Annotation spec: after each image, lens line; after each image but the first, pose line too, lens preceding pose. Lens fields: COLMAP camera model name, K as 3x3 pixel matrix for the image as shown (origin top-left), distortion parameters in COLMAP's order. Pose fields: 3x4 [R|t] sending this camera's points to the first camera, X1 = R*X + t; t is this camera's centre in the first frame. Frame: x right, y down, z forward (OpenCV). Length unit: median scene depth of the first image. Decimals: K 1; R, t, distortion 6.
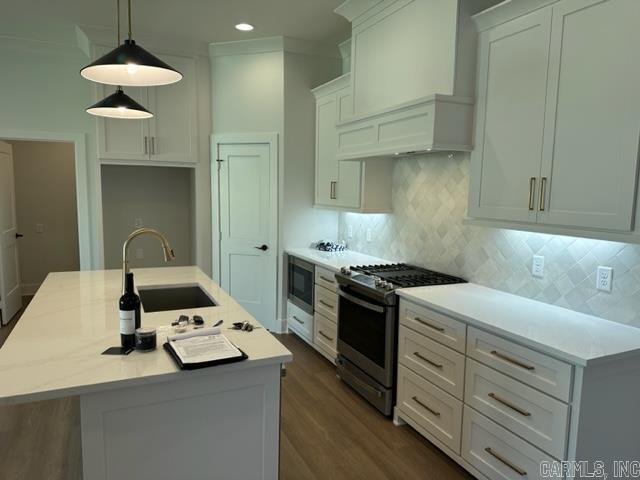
lens RADIAL K [[454.0, 0, 320.0], [0, 454.0, 240.0], [0, 0, 1]] dist [0.134321, -0.000679]
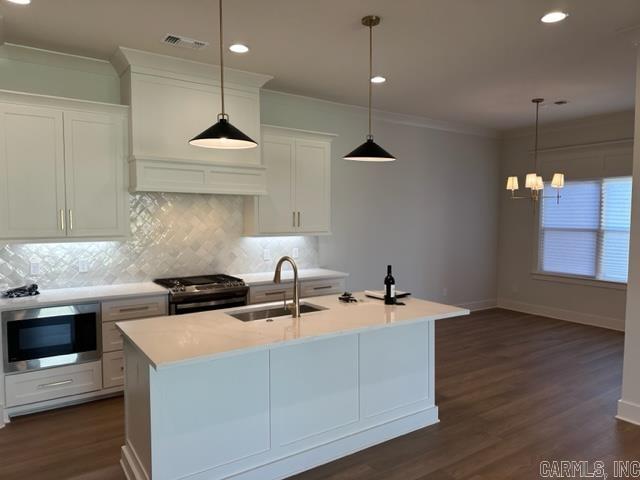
lens RADIAL K [[450.4, 0, 320.0], [0, 450.4, 240.0], [0, 0, 1]] dist [0.022992, -0.002741]
pose [[-0.151213, -0.079408, 0.985307, -1.204898], [0.104376, 0.989913, 0.095798, -0.138245], [-0.982975, 0.117328, -0.141399, 0.851690]]
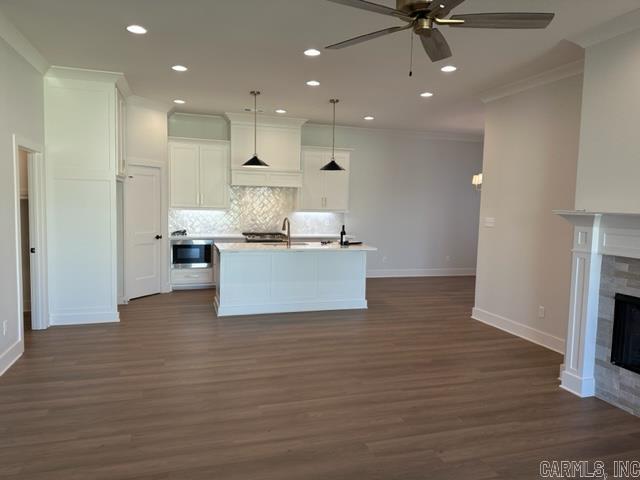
lens RADIAL K [[454.0, 0, 320.0], [0, 454.0, 240.0], [0, 0, 1]] dist [0.134321, -0.000679]
pose [[0.146408, -0.105924, 0.983537, -2.234615], [0.092231, 0.991381, 0.093039, -0.099072], [-0.984915, 0.077091, 0.154915, 0.351546]]
